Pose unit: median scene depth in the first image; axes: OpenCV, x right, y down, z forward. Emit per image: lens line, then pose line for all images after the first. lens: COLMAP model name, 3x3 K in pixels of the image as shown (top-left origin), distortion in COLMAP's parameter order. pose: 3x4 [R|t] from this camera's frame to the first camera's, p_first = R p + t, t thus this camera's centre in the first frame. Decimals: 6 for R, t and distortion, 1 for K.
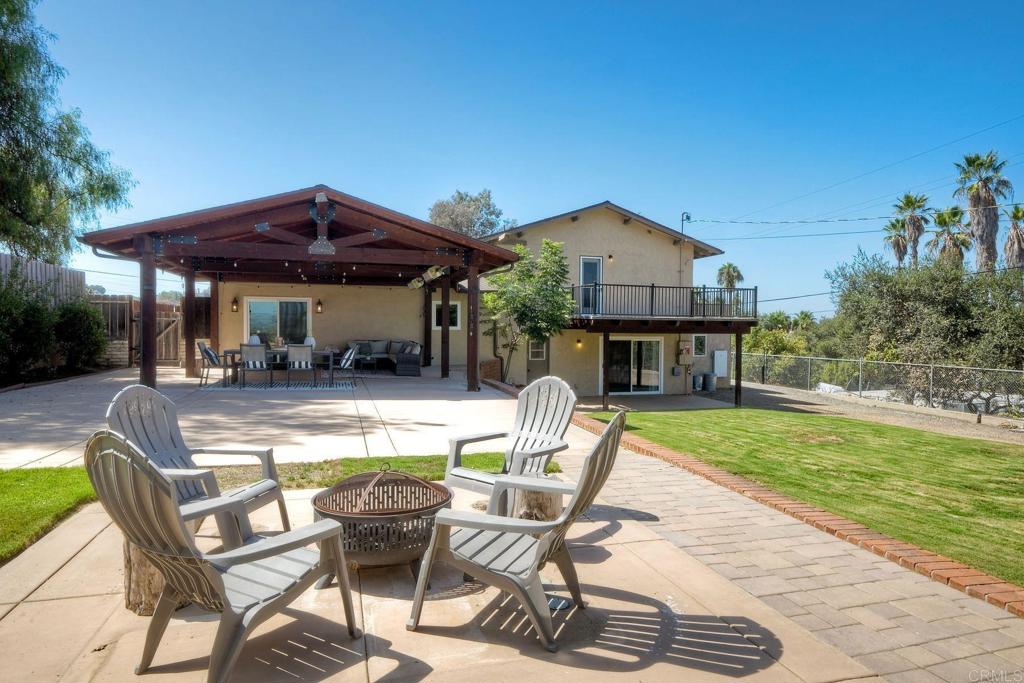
lens RADIAL K [[616.1, 0, 513.6], [0, 616.1, 335.0], [0, 0, 1]] dist [-0.001503, -0.000034]
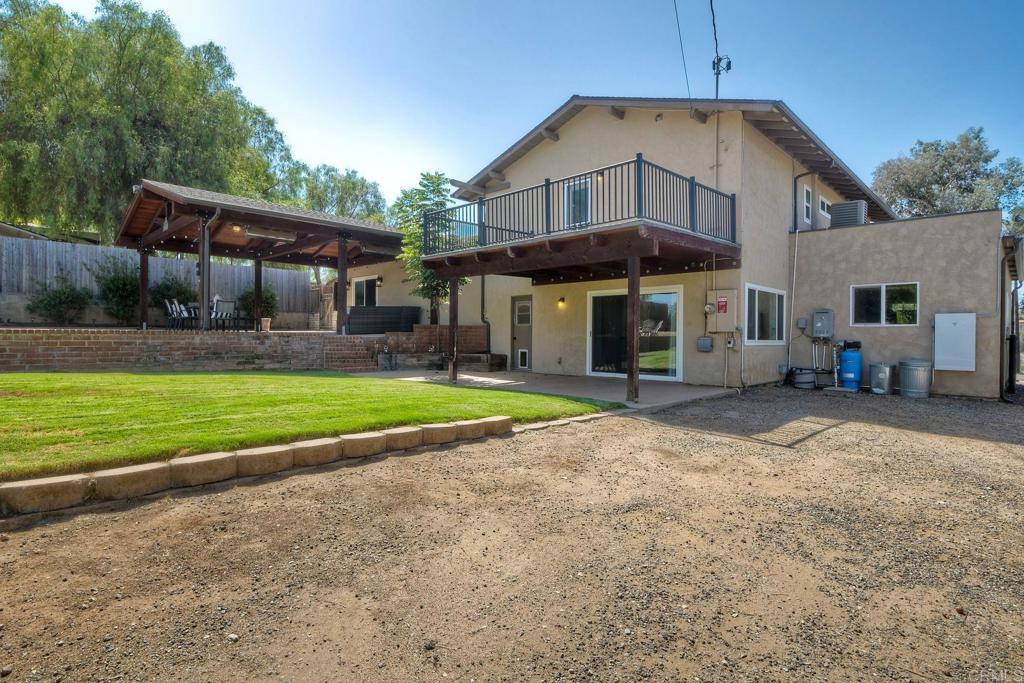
lens RADIAL K [[518.8, 0, 512.2], [0, 518.8, 341.8], [0, 0, 1]] dist [0.000960, -0.000279]
pose [[0.497803, 0.005589, -0.867272, 0.592751], [-0.008614, 0.999962, 0.001499, 0.057340], [0.867247, 0.006724, 0.497833, 0.611125]]
